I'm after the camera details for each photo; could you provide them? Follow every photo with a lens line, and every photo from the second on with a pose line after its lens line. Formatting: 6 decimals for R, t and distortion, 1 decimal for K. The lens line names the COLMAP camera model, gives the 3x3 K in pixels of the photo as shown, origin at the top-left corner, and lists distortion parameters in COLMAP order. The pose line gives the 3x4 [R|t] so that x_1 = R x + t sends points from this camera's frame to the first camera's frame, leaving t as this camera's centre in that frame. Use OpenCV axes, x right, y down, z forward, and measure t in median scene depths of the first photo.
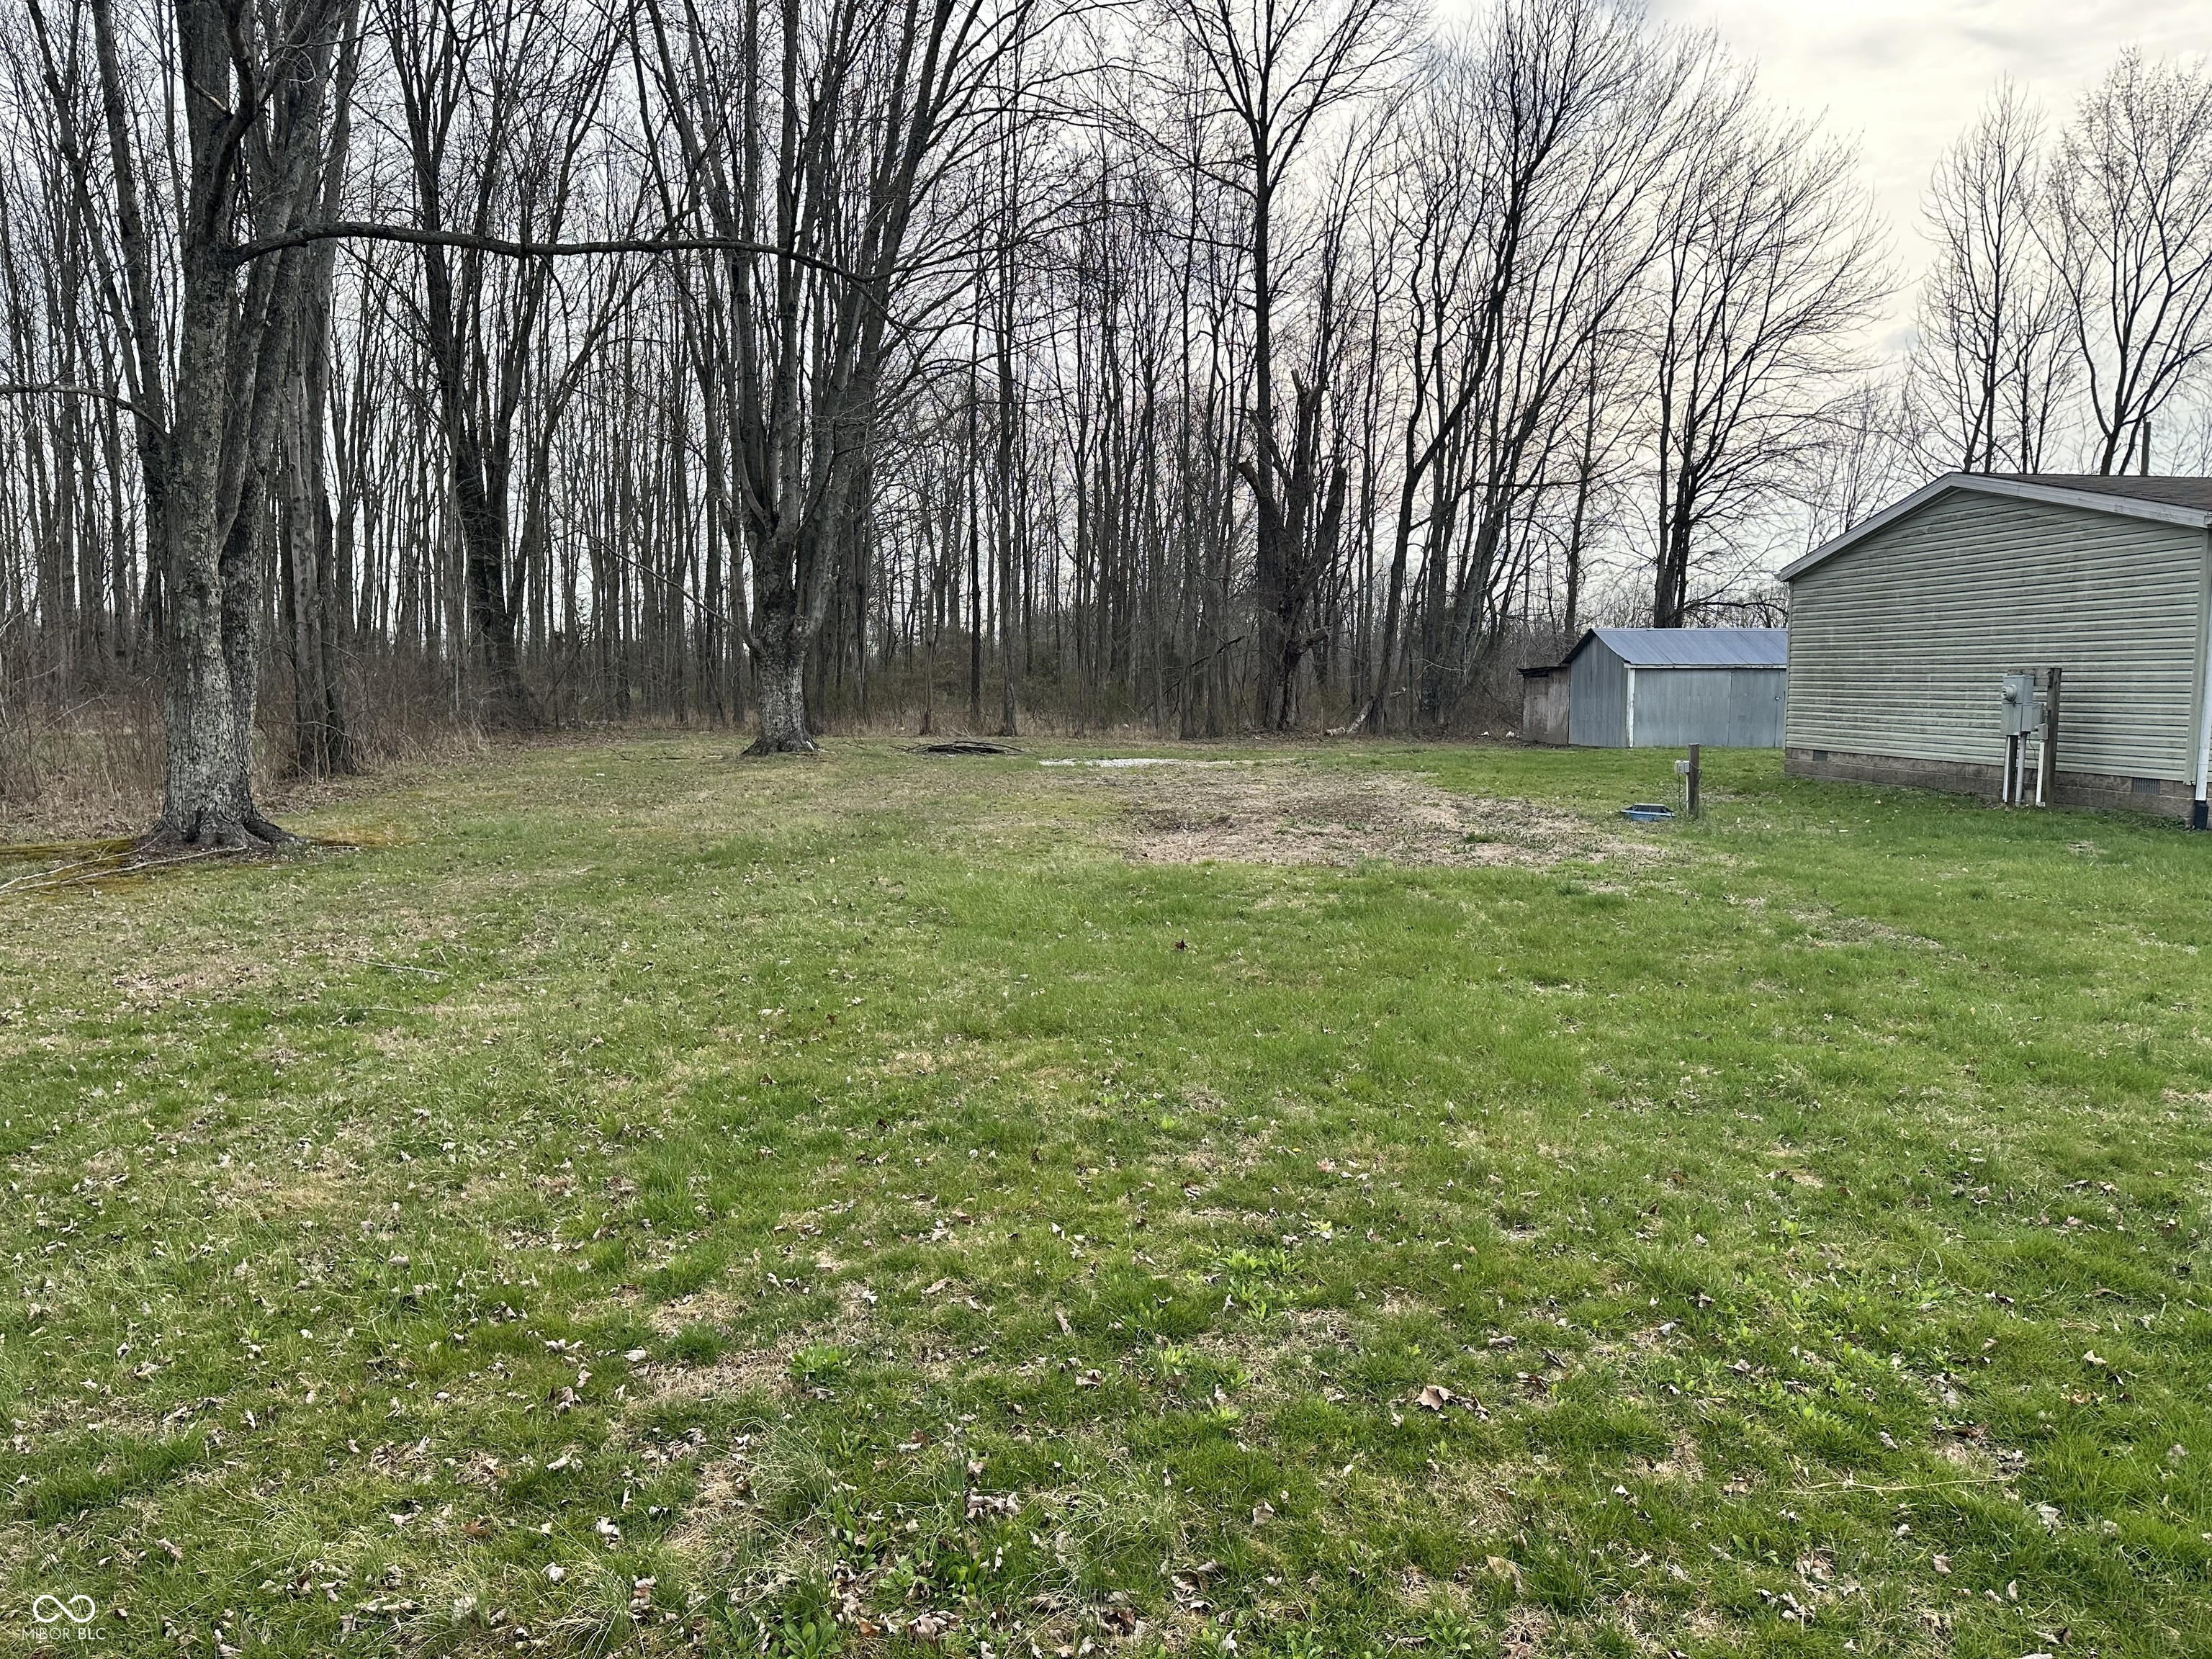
lens RADIAL K [[1530.6, 0, 1103.9], [0, 1530.6, 825.8], [0, 0, 1]] dist [0.028241, -0.001934]
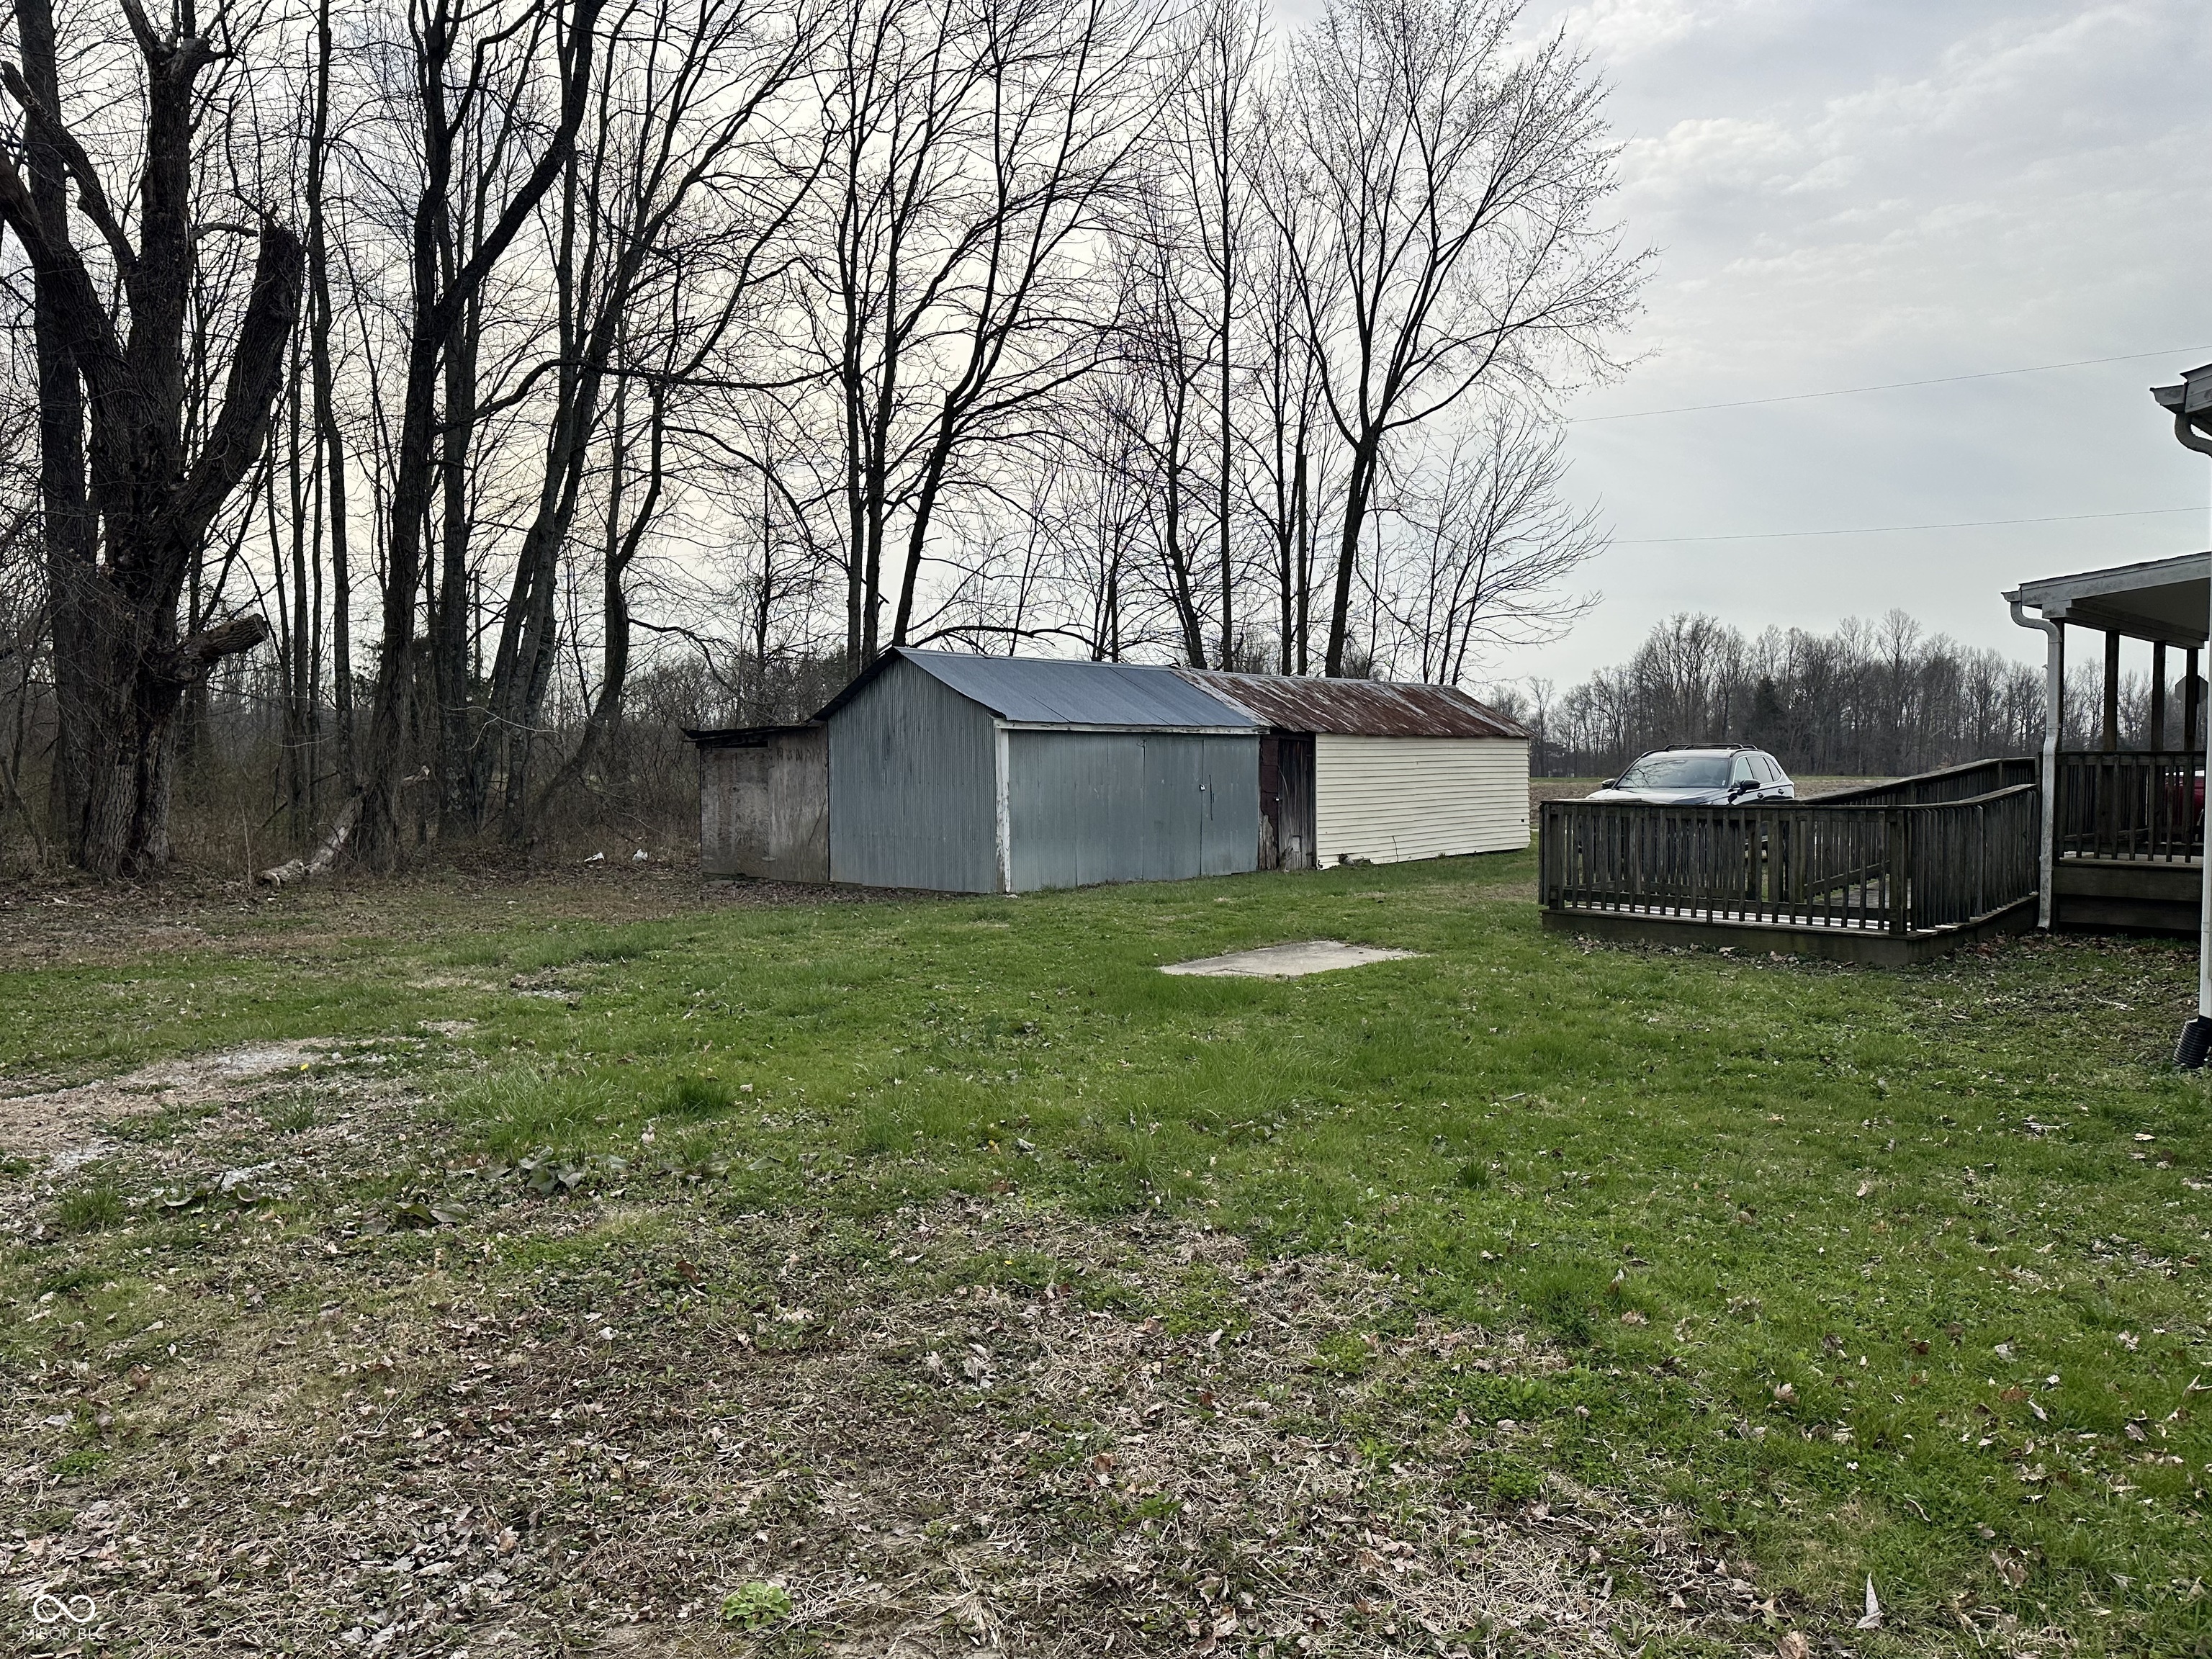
lens RADIAL K [[1530.6, 0, 1102.4], [0, 1530.6, 833.5], [0, 0, 1]] dist [0.028241, -0.001934]
pose [[0.761178, -0.029189, 0.647886, 0.047202], [0.060773, 0.997801, -0.026446, -0.047315], [-0.645690, 0.059504, 0.761278, 0.527696]]
